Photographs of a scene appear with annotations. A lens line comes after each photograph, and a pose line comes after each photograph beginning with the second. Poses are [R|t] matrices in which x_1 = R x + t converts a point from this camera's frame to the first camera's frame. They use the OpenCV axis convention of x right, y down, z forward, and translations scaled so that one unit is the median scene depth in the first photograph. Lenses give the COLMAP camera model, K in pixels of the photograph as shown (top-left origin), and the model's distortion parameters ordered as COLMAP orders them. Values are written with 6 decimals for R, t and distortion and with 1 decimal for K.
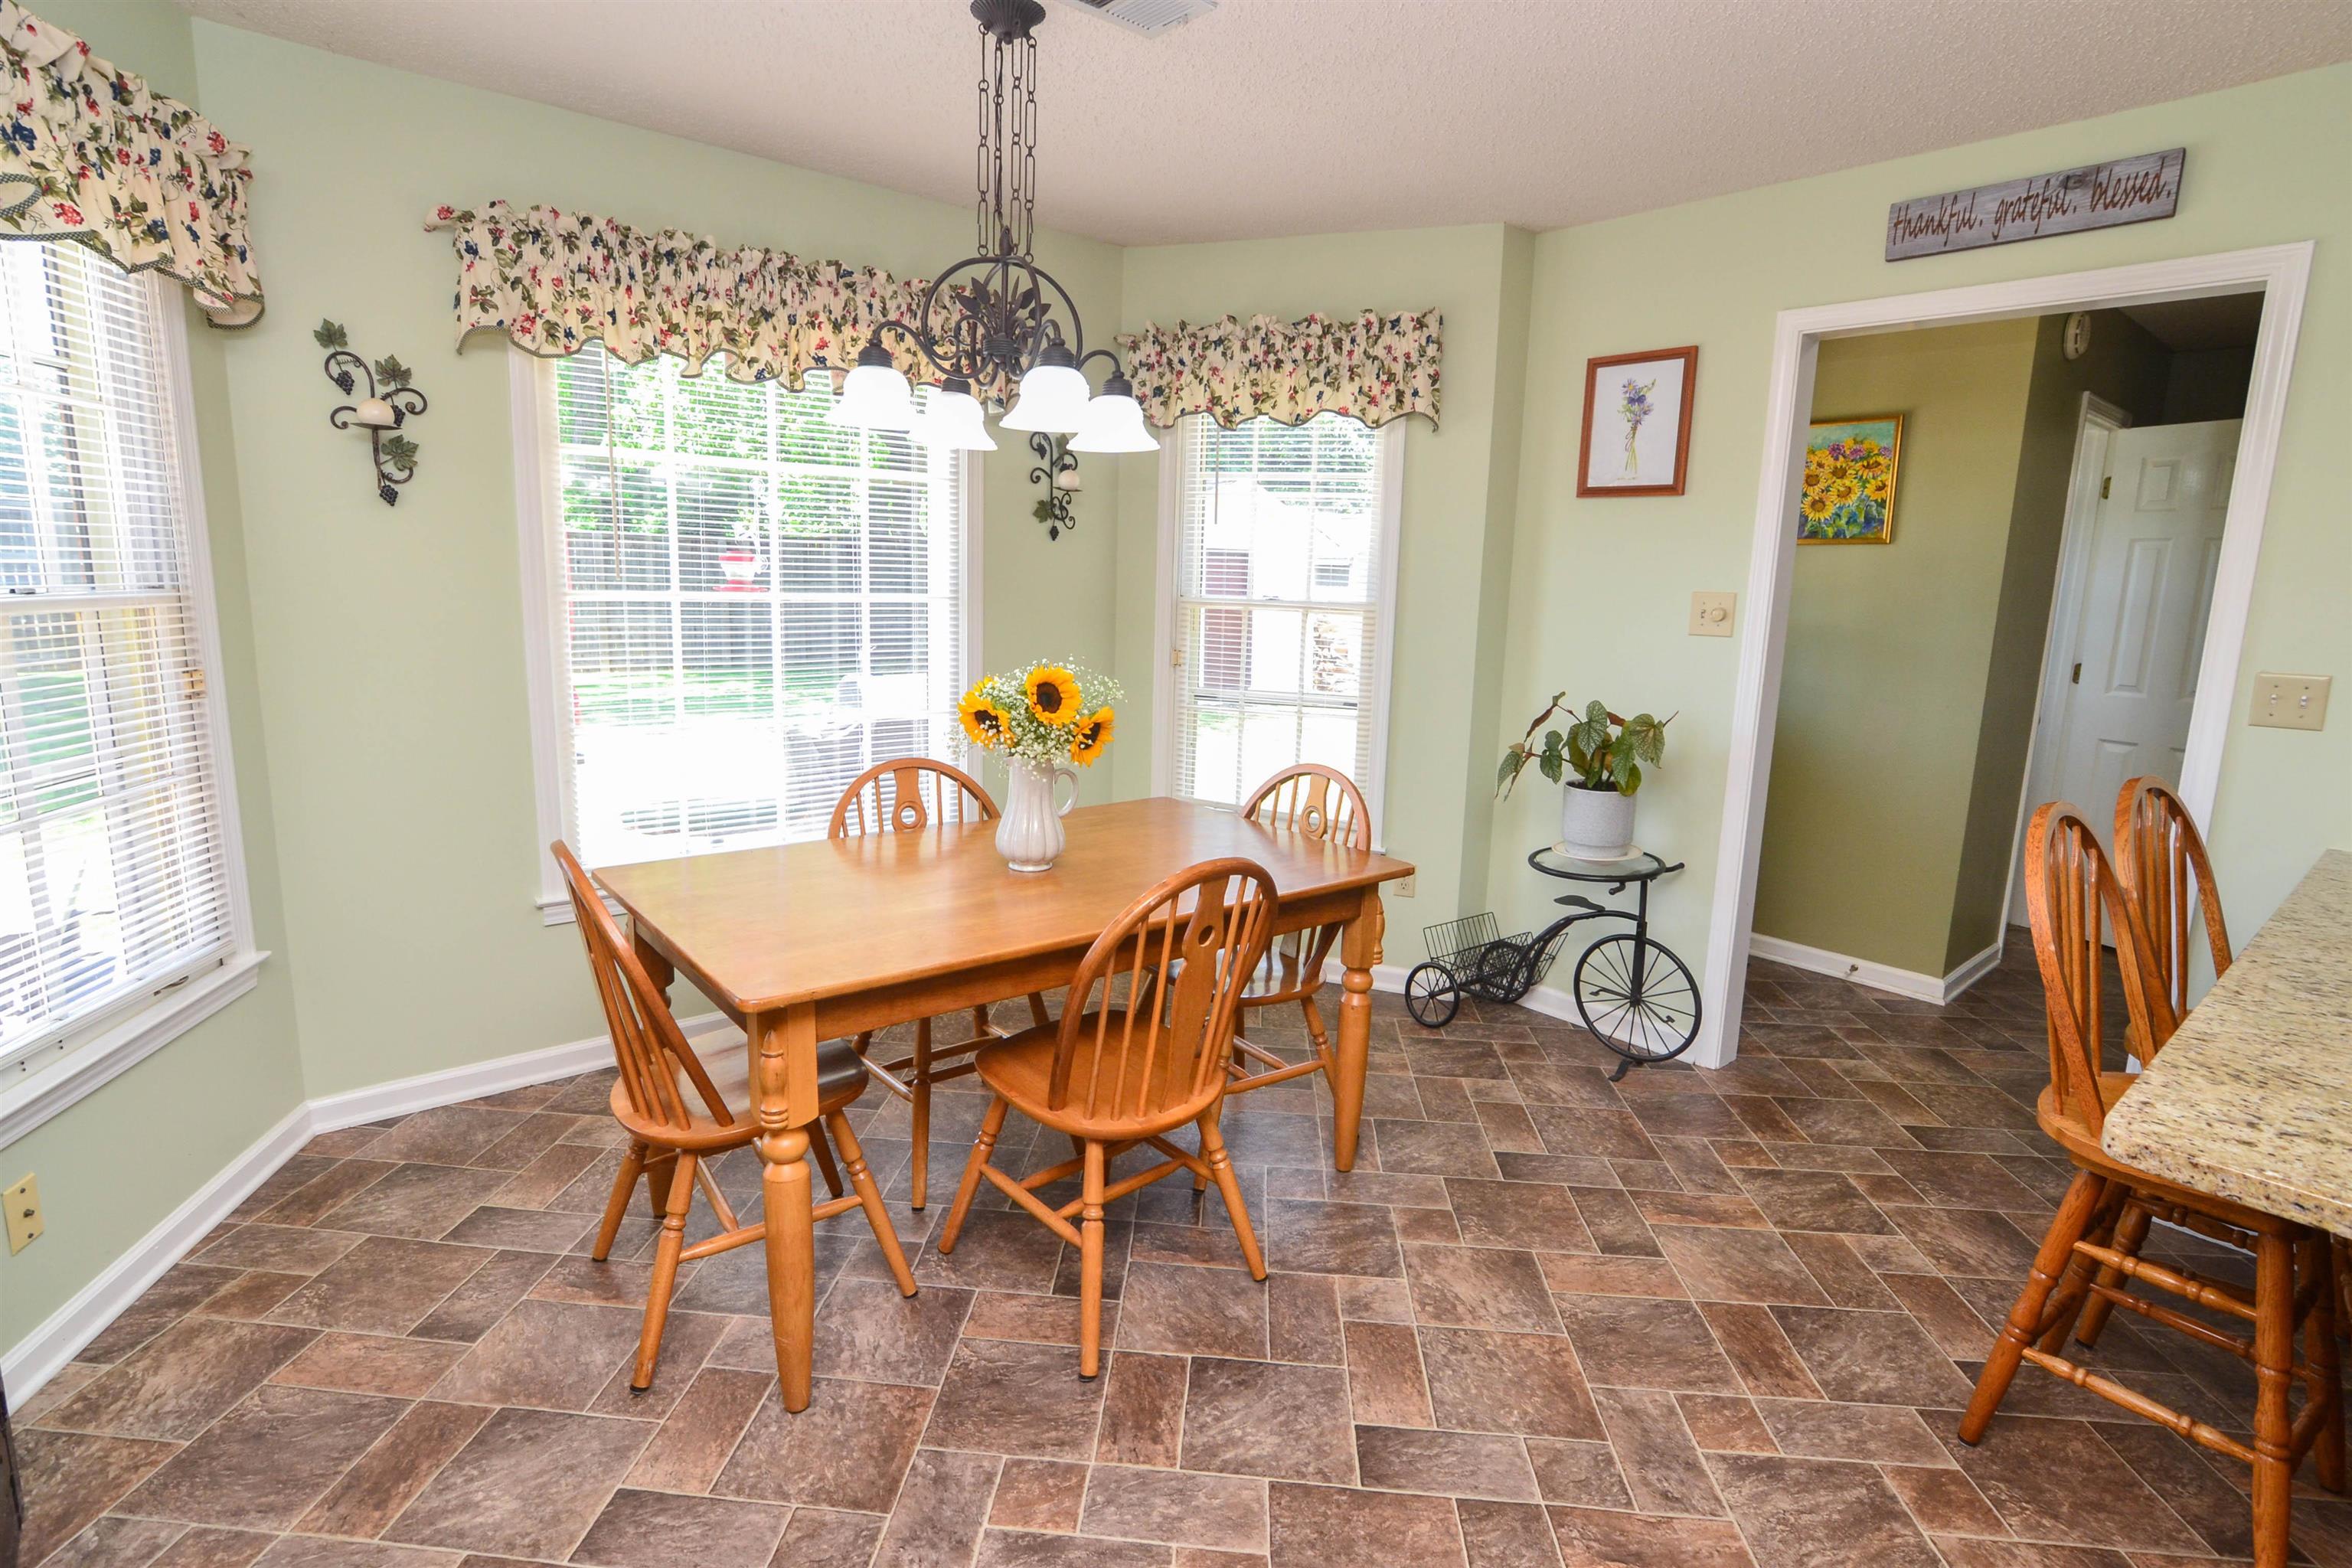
lens RADIAL K [[1169.5, 0, 1165.9], [0, 1169.5, 779.7], [0, 0, 1]] dist [-0.033711, 0.011778]
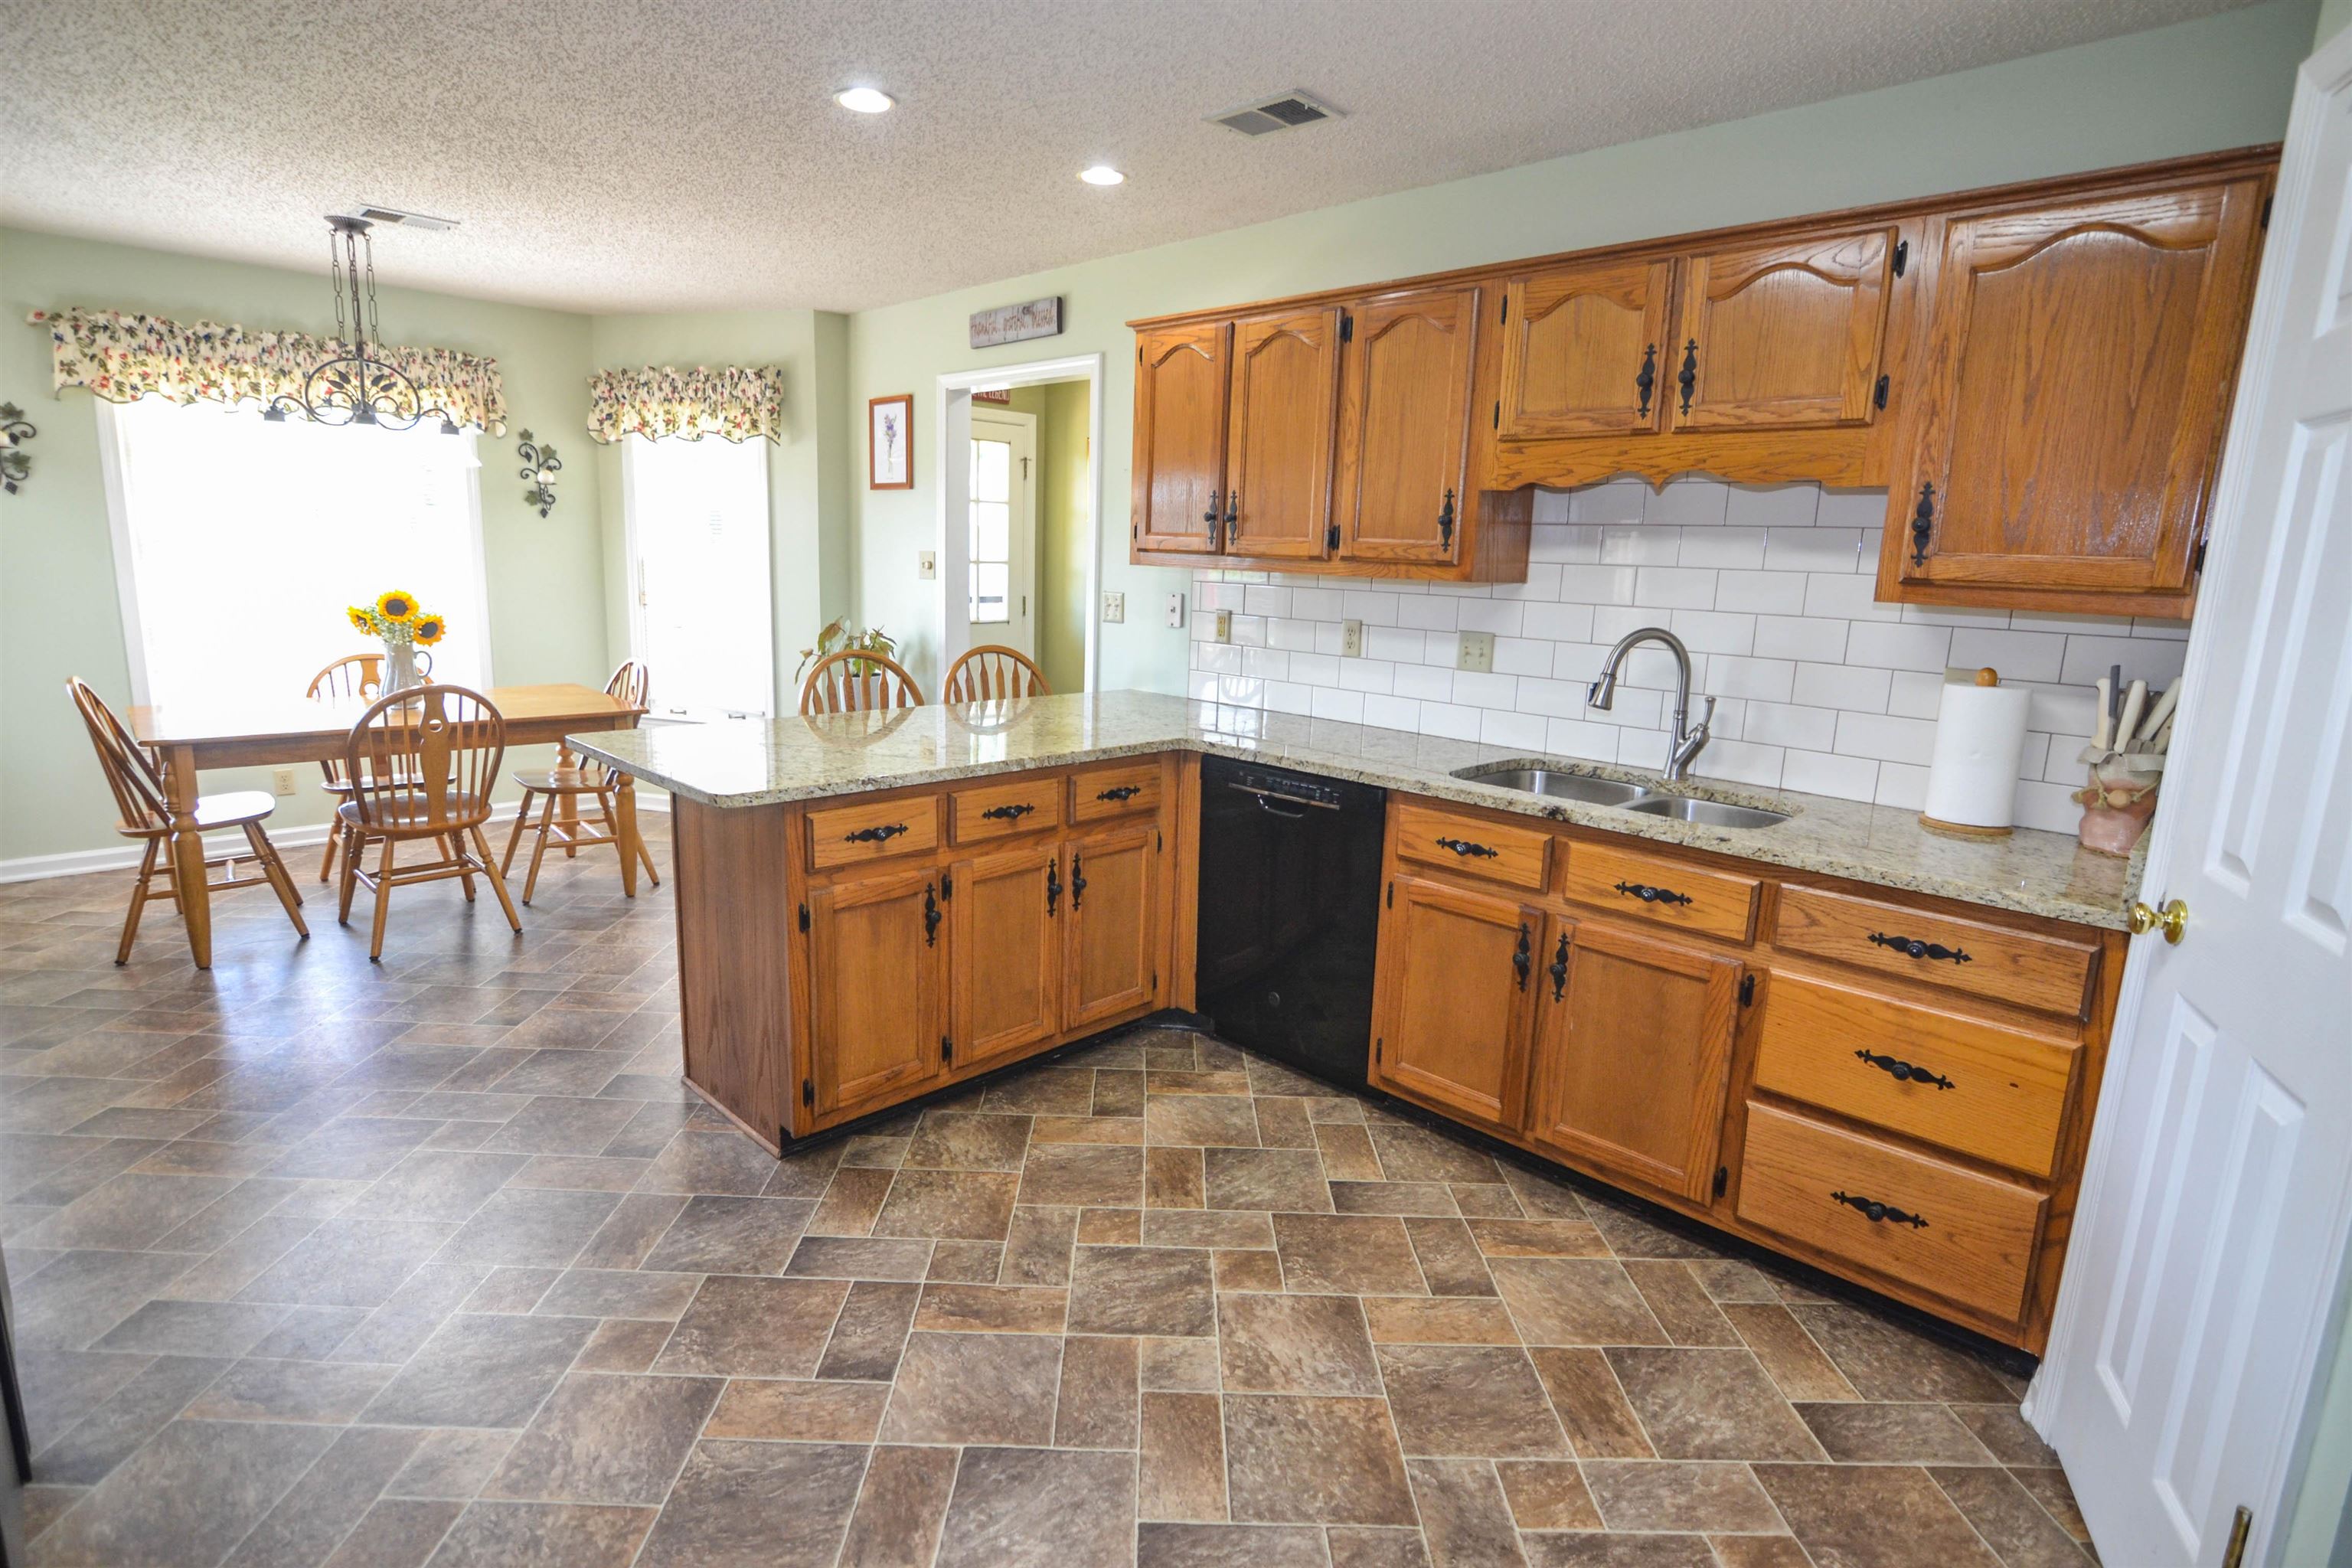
lens RADIAL K [[1169.5, 0, 1168.0], [0, 1169.5, 779.5], [0, 0, 1]] dist [-0.033711, 0.011778]
pose [[0.996451, -0.011751, 0.083353, 0.746312], [0.010300, 0.999788, 0.017821, 0.140138], [-0.083544, -0.016899, 0.996361, -0.689076]]
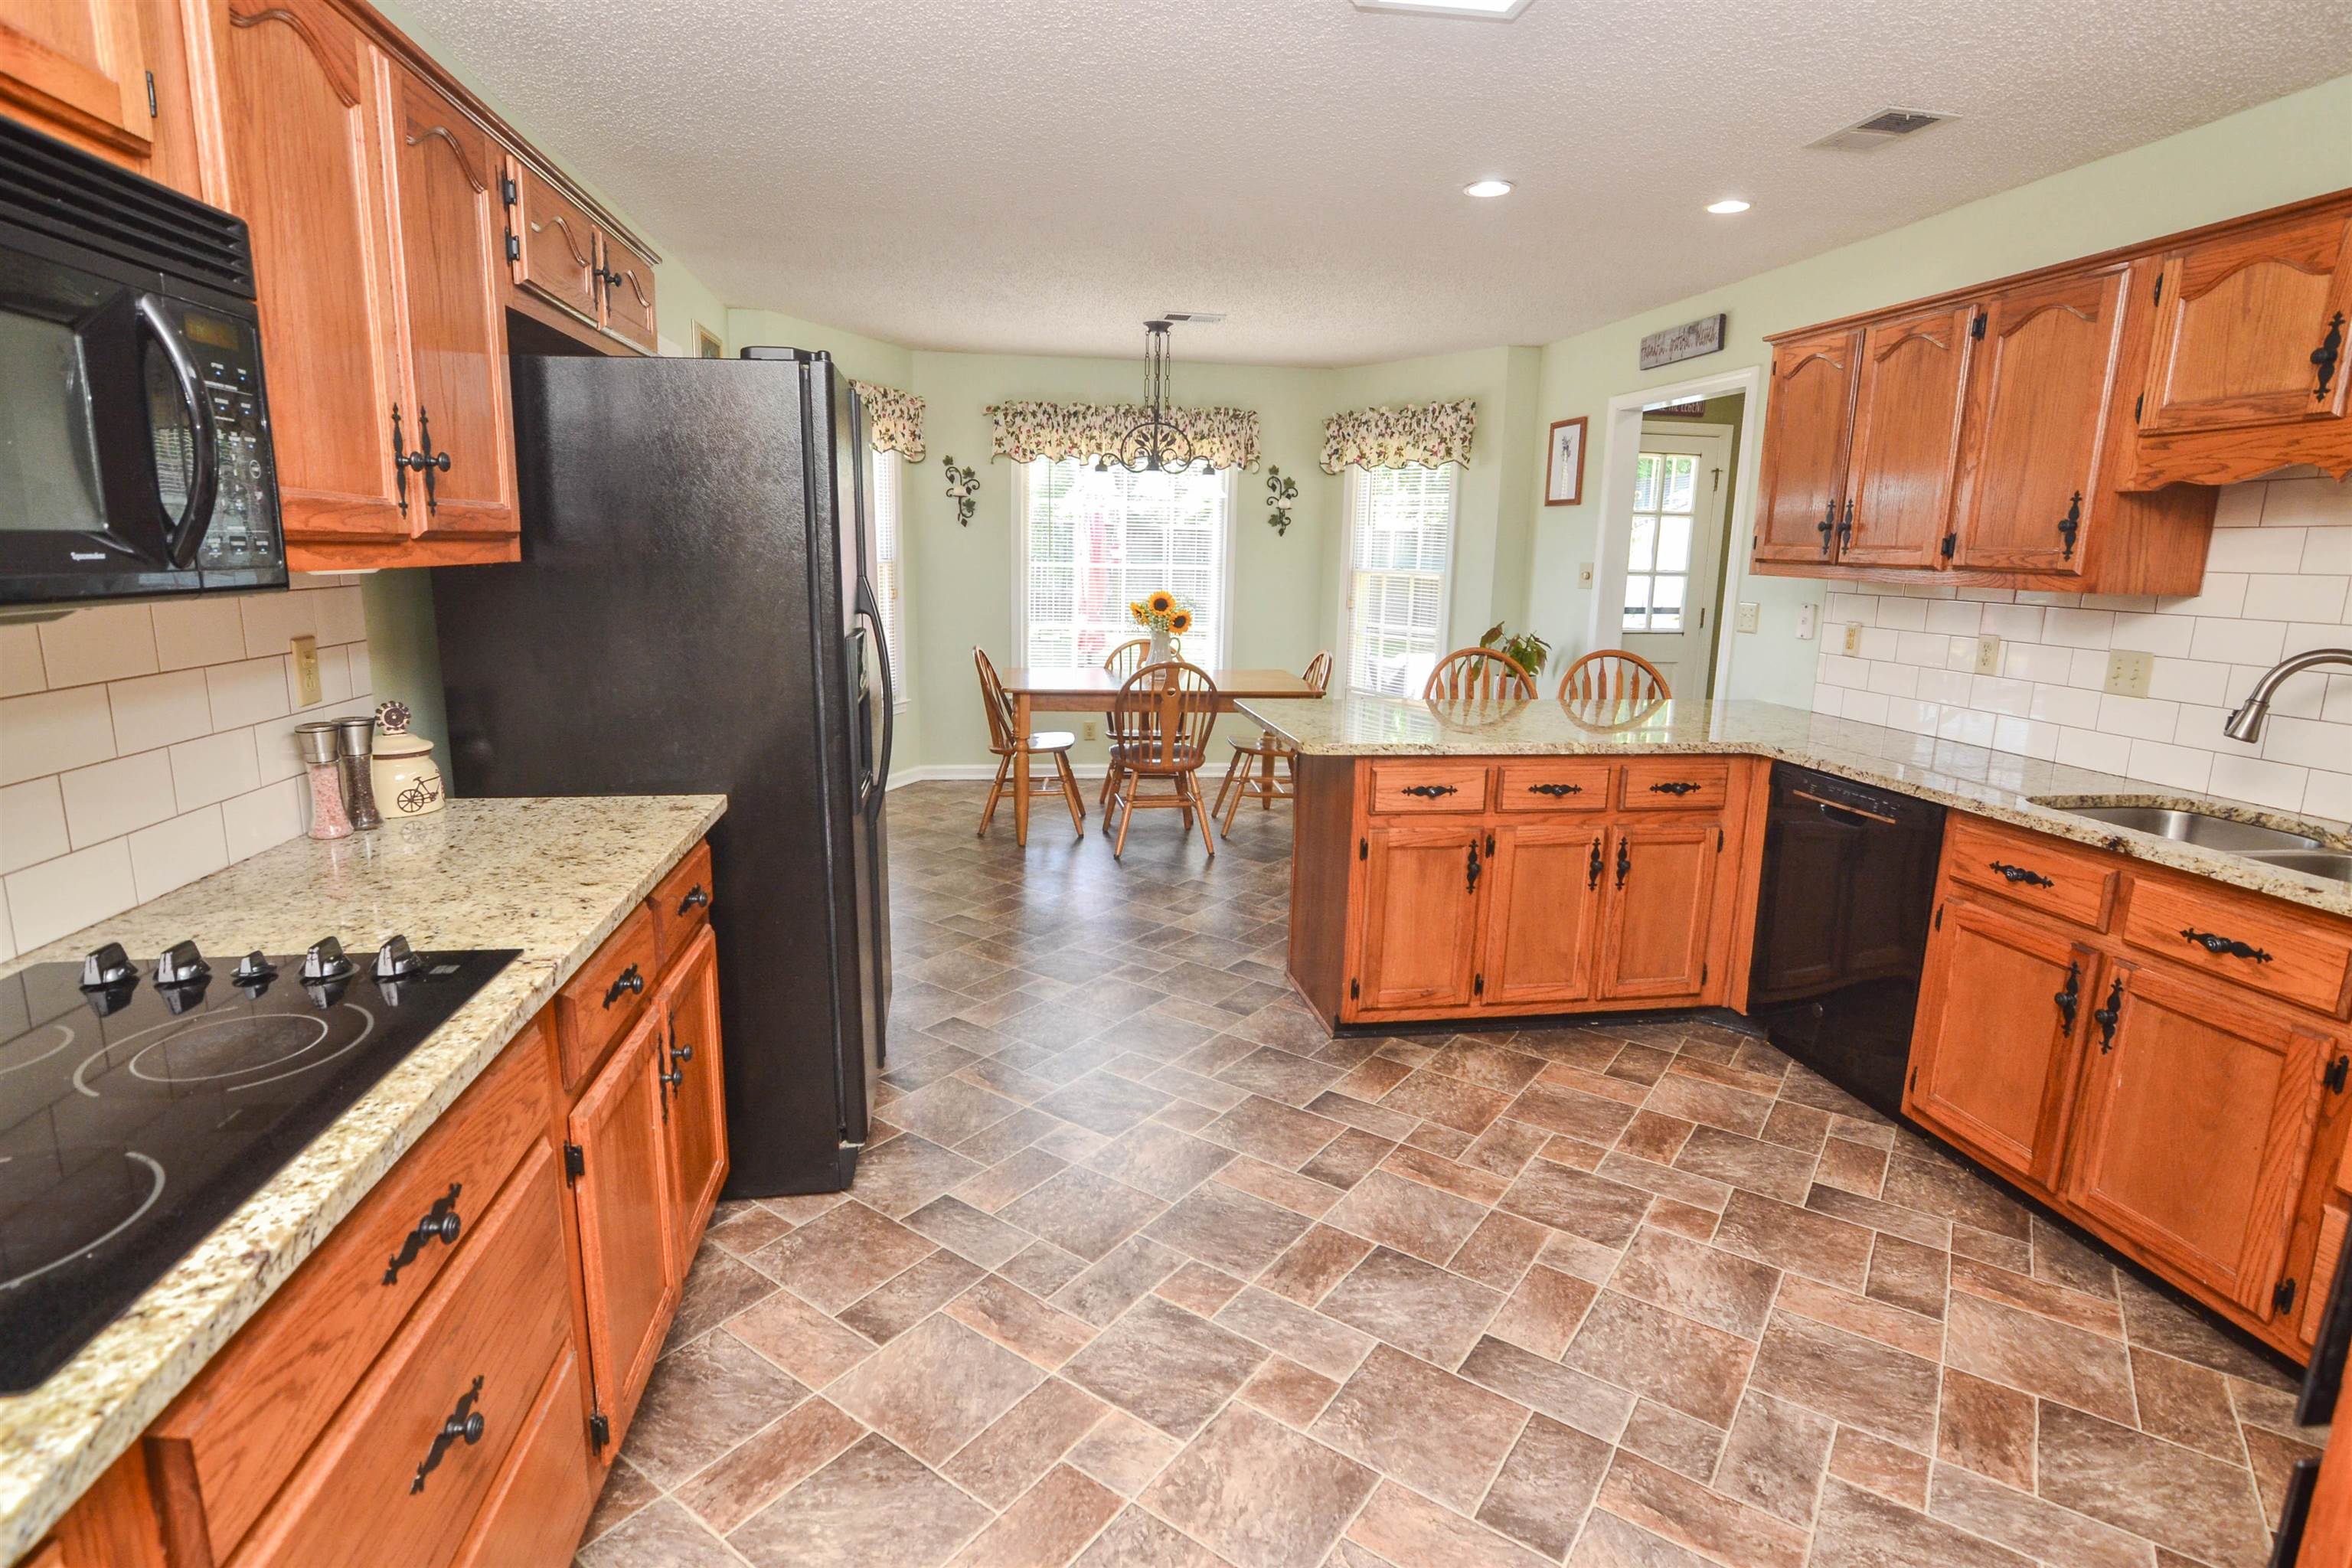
lens RADIAL K [[1169.5, 0, 1158.5], [0, 1169.5, 782.9], [0, 0, 1]] dist [-0.033711, 0.011778]
pose [[0.852040, 0.093493, -0.515060, 0.948507], [-0.088208, 0.995495, 0.034783, 0.172326], [0.515992, 0.015796, 0.856448, -0.855356]]
